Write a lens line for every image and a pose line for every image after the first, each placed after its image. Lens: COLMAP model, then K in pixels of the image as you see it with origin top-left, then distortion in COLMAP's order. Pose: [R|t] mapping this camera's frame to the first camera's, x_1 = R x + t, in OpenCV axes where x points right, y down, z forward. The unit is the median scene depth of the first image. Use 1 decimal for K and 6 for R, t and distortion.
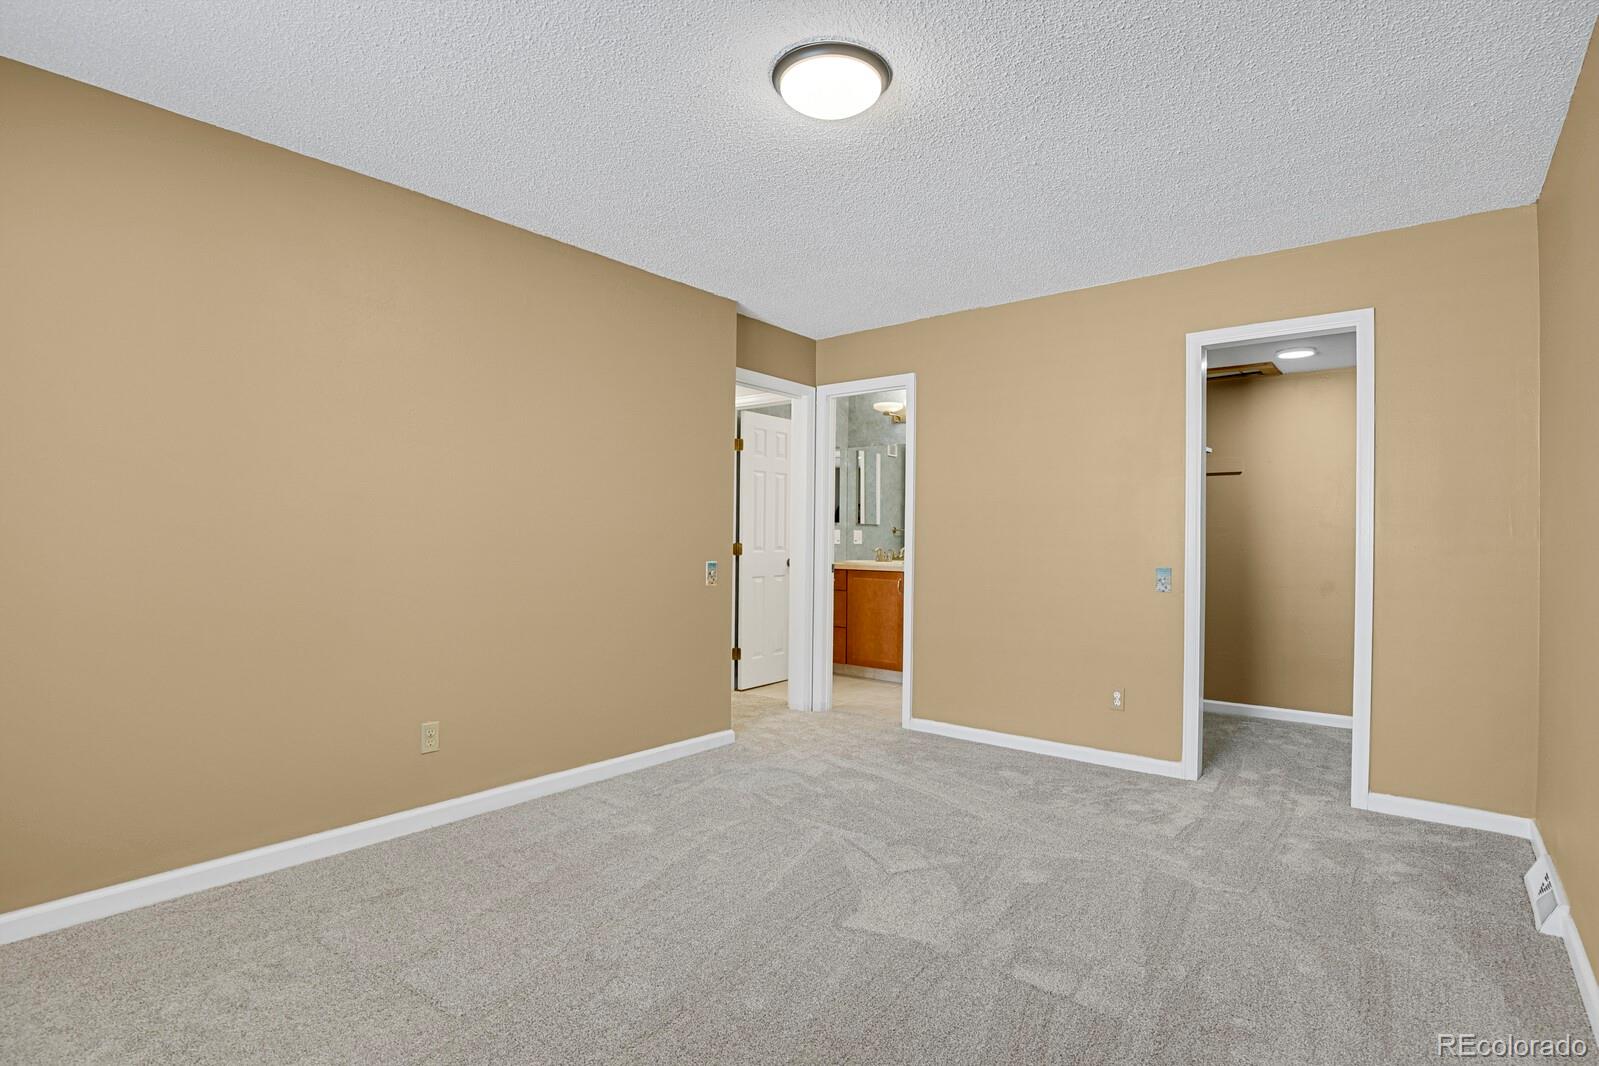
lens RADIAL K [[781.2, 0, 808.2], [0, 781.2, 529.2], [0, 0, 1]] dist [-0.021643, -0.005220]
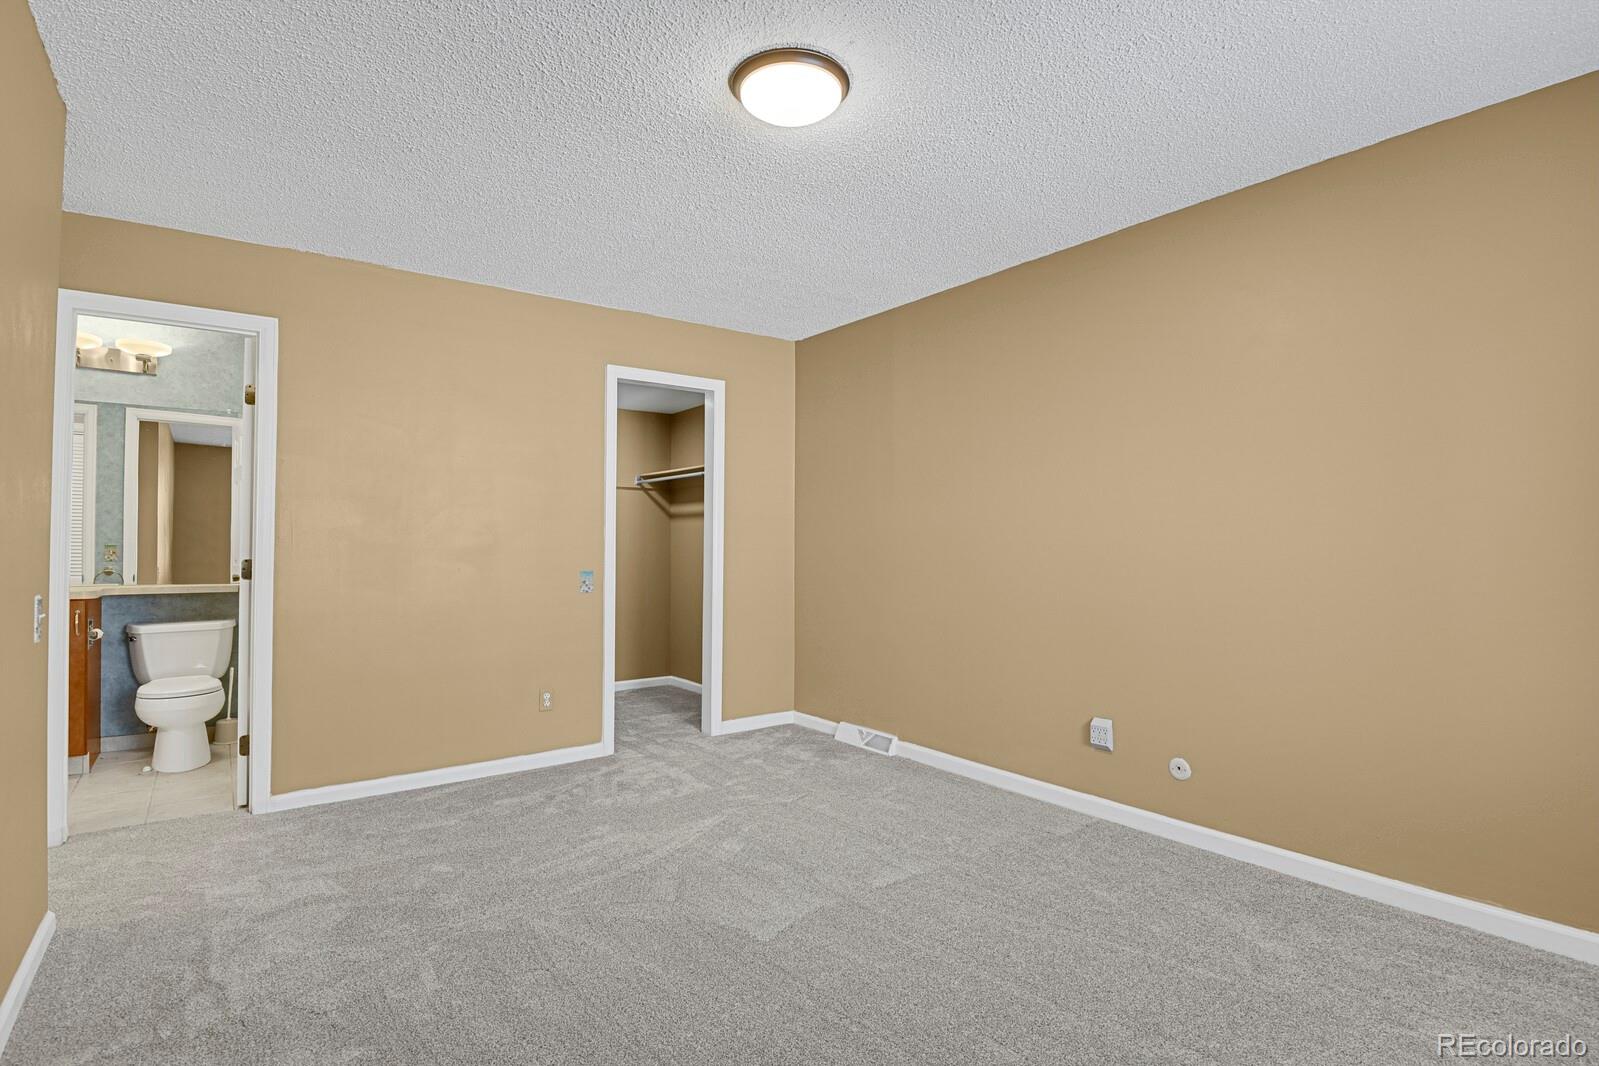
lens RADIAL K [[781.2, 0, 808.2], [0, 781.2, 529.2], [0, 0, 1]] dist [-0.021643, -0.005220]
pose [[0.246762, 0.008957, 0.969035, -0.555511], [-0.003840, 0.999958, -0.008265, -0.001310], [-0.969068, -0.001682, 0.246786, 0.436793]]
